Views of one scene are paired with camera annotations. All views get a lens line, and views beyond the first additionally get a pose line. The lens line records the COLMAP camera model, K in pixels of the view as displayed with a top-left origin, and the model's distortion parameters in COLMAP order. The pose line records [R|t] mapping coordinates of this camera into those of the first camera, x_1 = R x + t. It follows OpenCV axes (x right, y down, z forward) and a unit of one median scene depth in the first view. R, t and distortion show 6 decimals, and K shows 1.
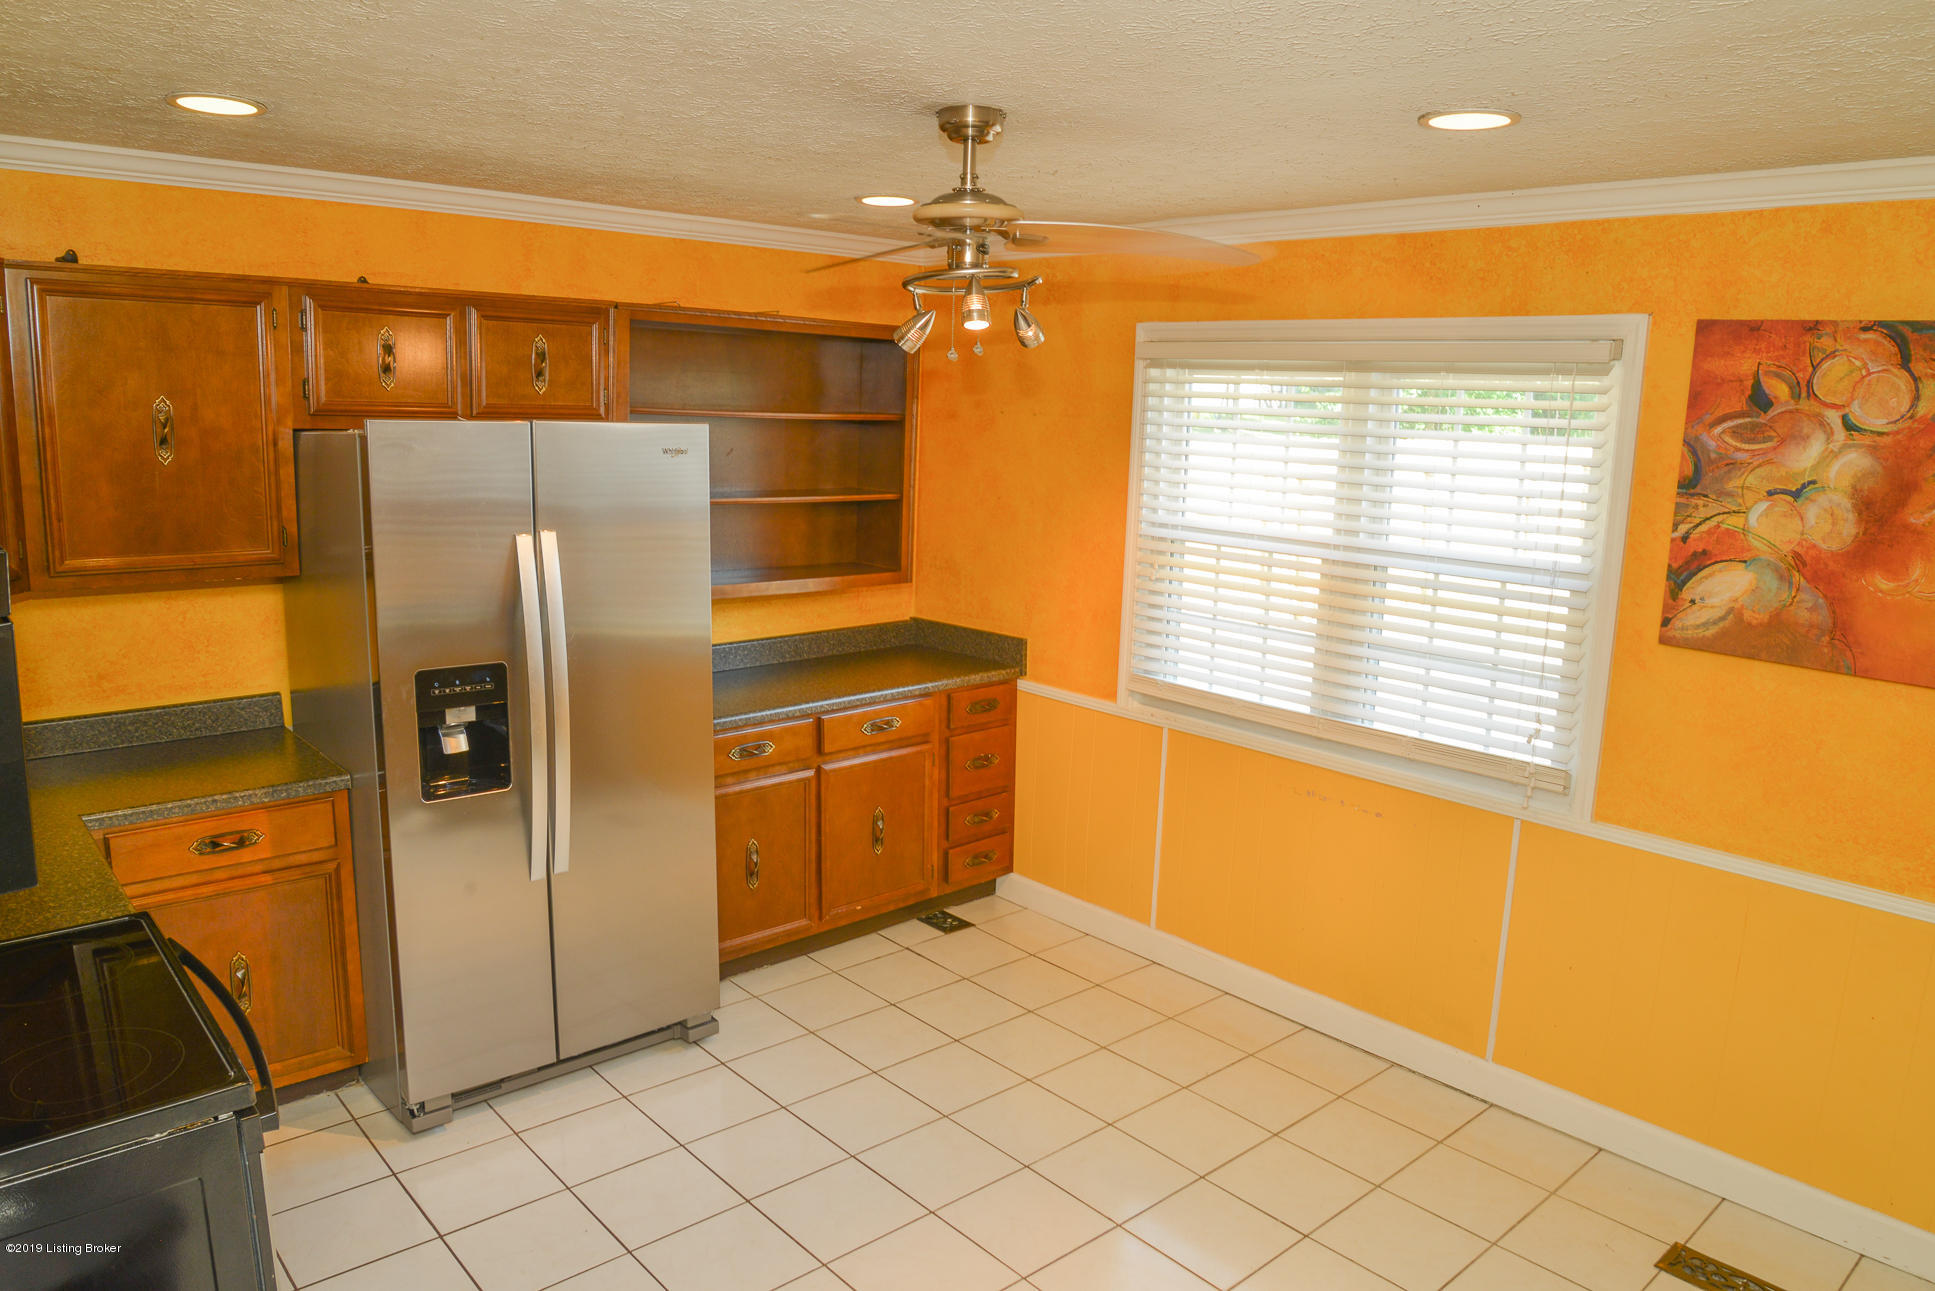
lens RADIAL K [[1327.4, 0, 967.5], [0, 1327.4, 651.3], [0, 0, 1]] dist [-0.051811, 0.000562]
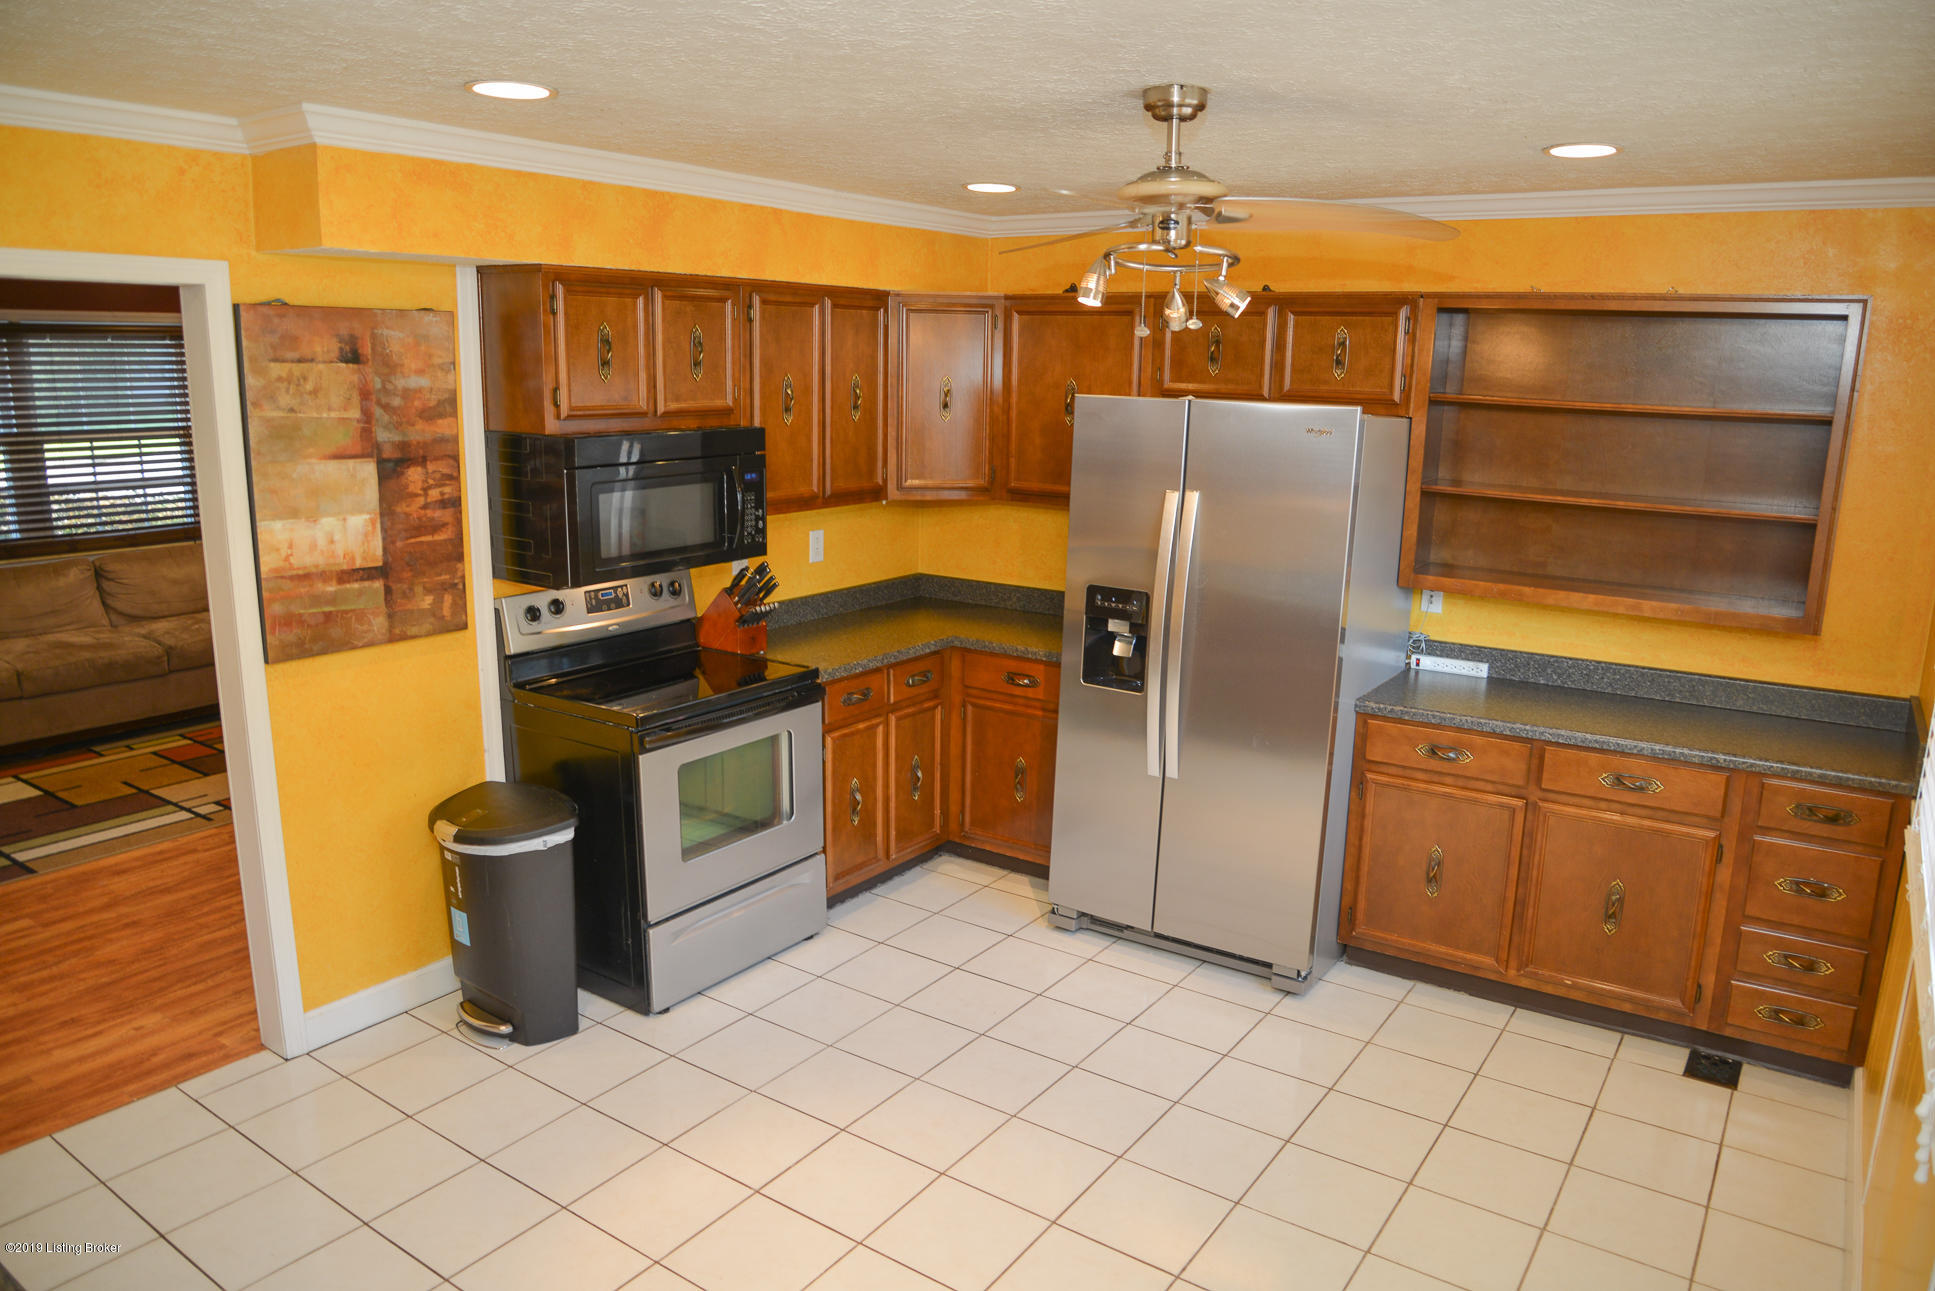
lens RADIAL K [[1327.4, 0, 967.5], [0, 1327.4, 651.3], [0, 0, 1]] dist [-0.051811, 0.000562]
pose [[0.241412, 0.183002, -0.953011, 0.771792], [-0.192155, 0.971627, 0.137901, -0.073504], [0.951208, 0.149835, 0.269728, 0.483810]]
